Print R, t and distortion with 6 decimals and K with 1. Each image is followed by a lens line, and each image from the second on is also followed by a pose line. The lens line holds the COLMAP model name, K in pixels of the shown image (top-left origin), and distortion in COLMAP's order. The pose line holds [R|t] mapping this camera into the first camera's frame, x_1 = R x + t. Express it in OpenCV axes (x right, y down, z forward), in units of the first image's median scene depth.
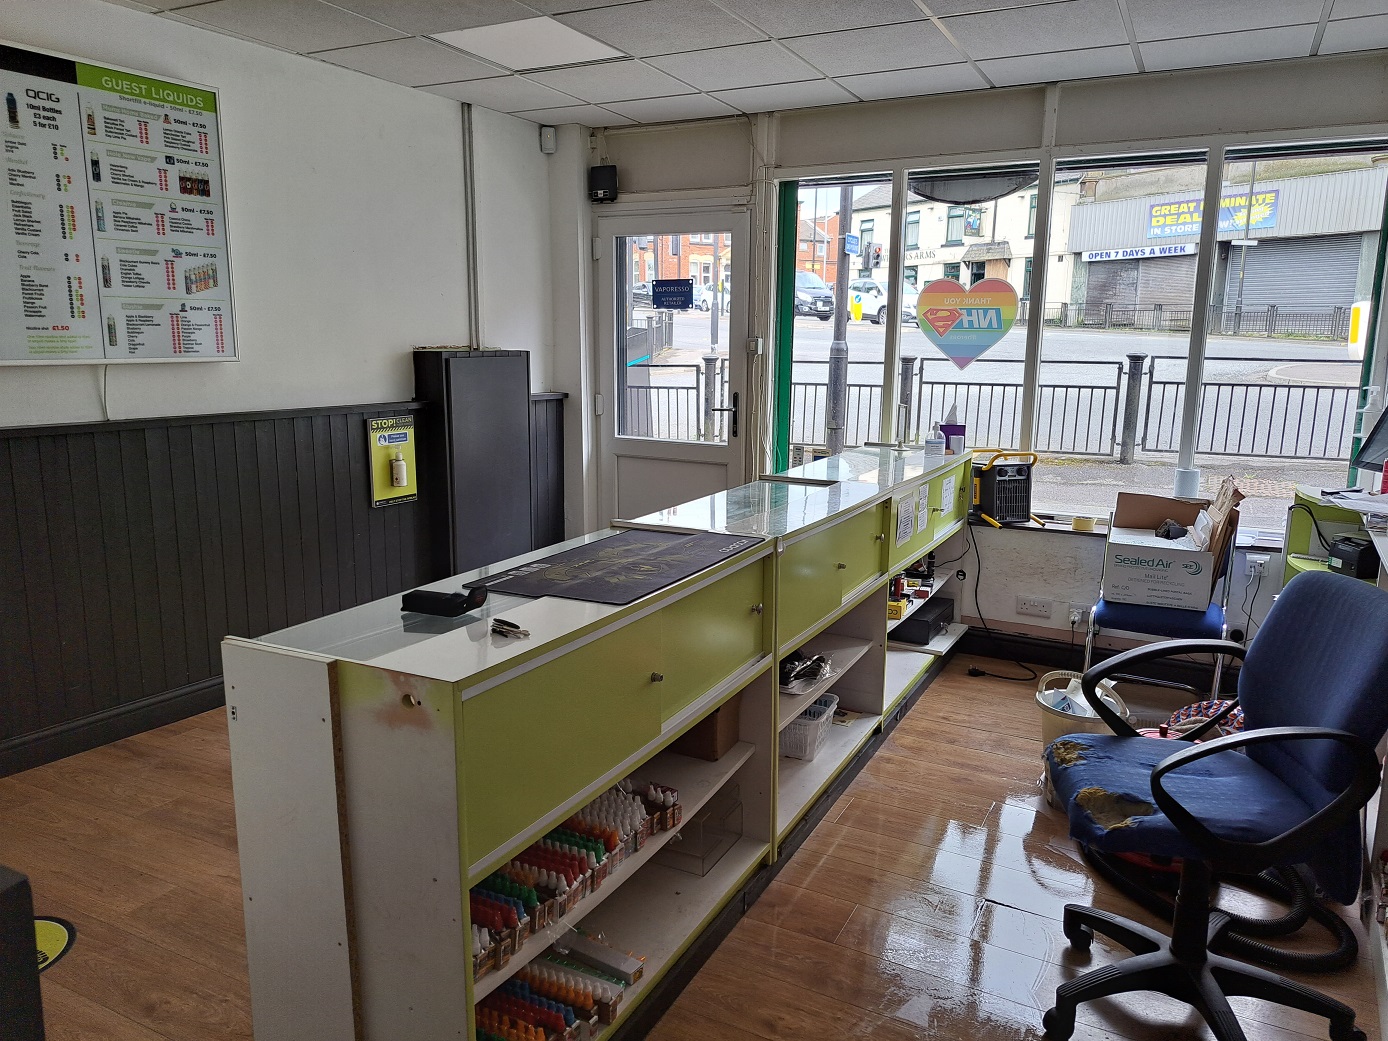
lens RADIAL K [[961.5, 0, 694.0], [0, 961.5, 520.5], [0, 0, 1]] dist [0.033178, -0.001916]
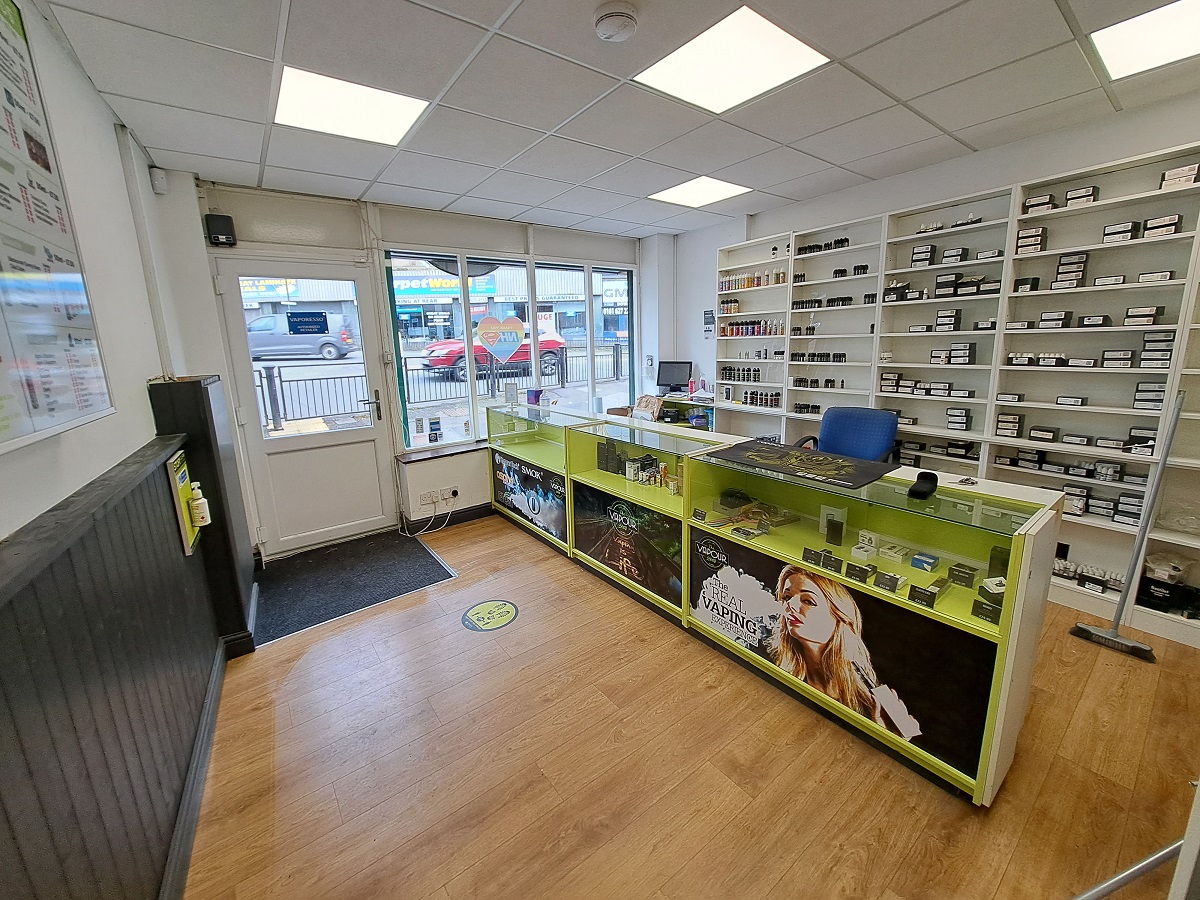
lens RADIAL K [[475.0, 0, 594.3], [0, 475.0, 432.9], [0, 0, 1]] dist [-0.013093, -0.000131]
pose [[0.441533, -0.193534, 0.876124, -0.457434], [0.204414, 0.972479, 0.111801, -0.082356], [-0.873649, 0.129728, 0.468943, 0.379370]]
